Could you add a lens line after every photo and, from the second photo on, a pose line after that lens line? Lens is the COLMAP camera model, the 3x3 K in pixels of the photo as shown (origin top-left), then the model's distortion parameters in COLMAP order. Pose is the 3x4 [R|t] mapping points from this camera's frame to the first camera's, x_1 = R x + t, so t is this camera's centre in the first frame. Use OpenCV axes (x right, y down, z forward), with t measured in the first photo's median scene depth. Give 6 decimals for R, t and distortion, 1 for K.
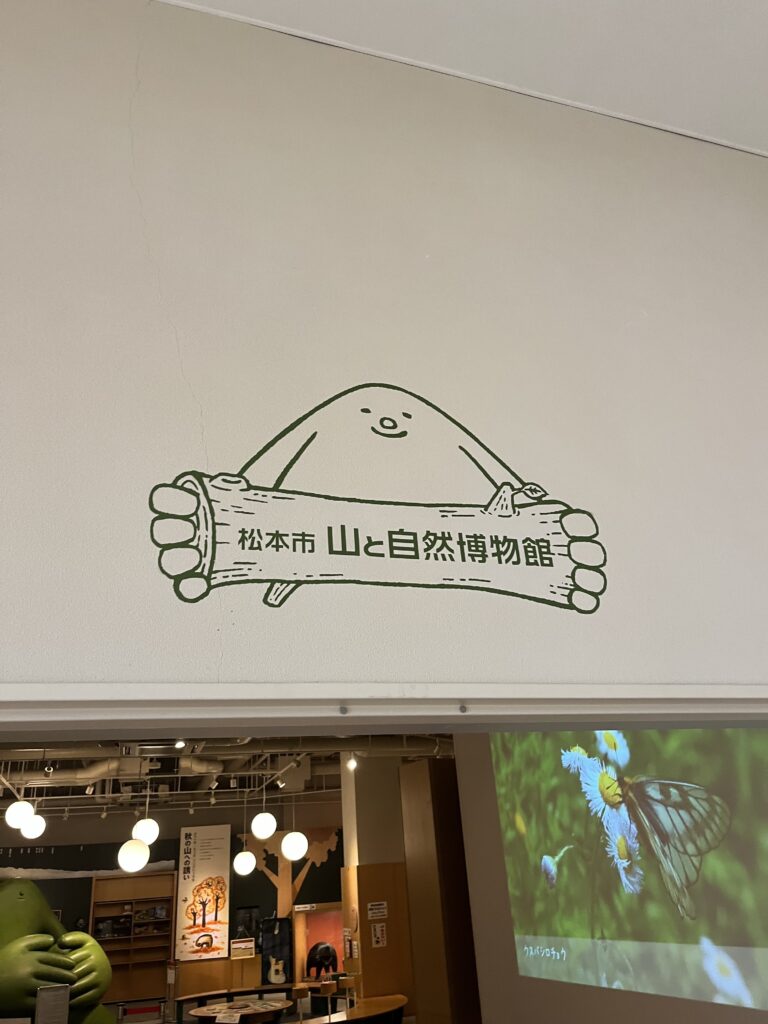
lens RADIAL K [[772.8, 0, 384.0], [0, 772.8, 512.0], [0, 0, 1]] dist [-0.003473, -0.003510]
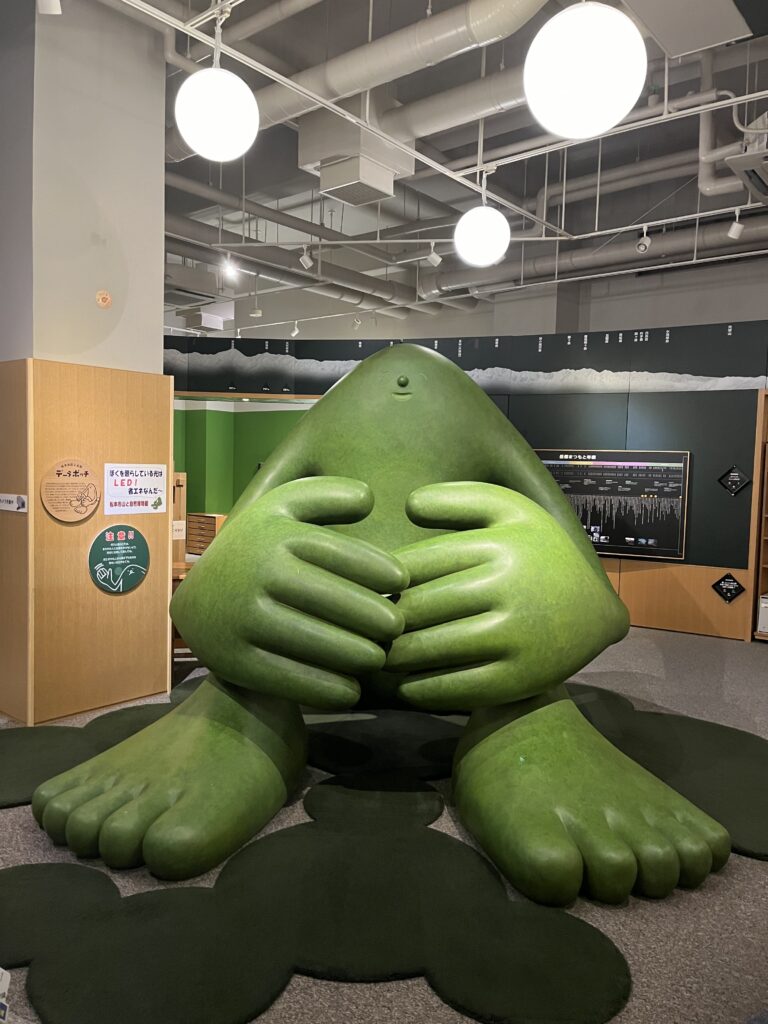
lens RADIAL K [[772.8, 0, 384.0], [0, 772.8, 512.0], [0, 0, 1]] dist [-0.003473, -0.003510]
pose [[0.546806, 0.125009, -0.827875, -0.121862], [0.310618, 0.887937, 0.339240, 0.331936], [0.777509, -0.442651, 0.446699, 0.628140]]
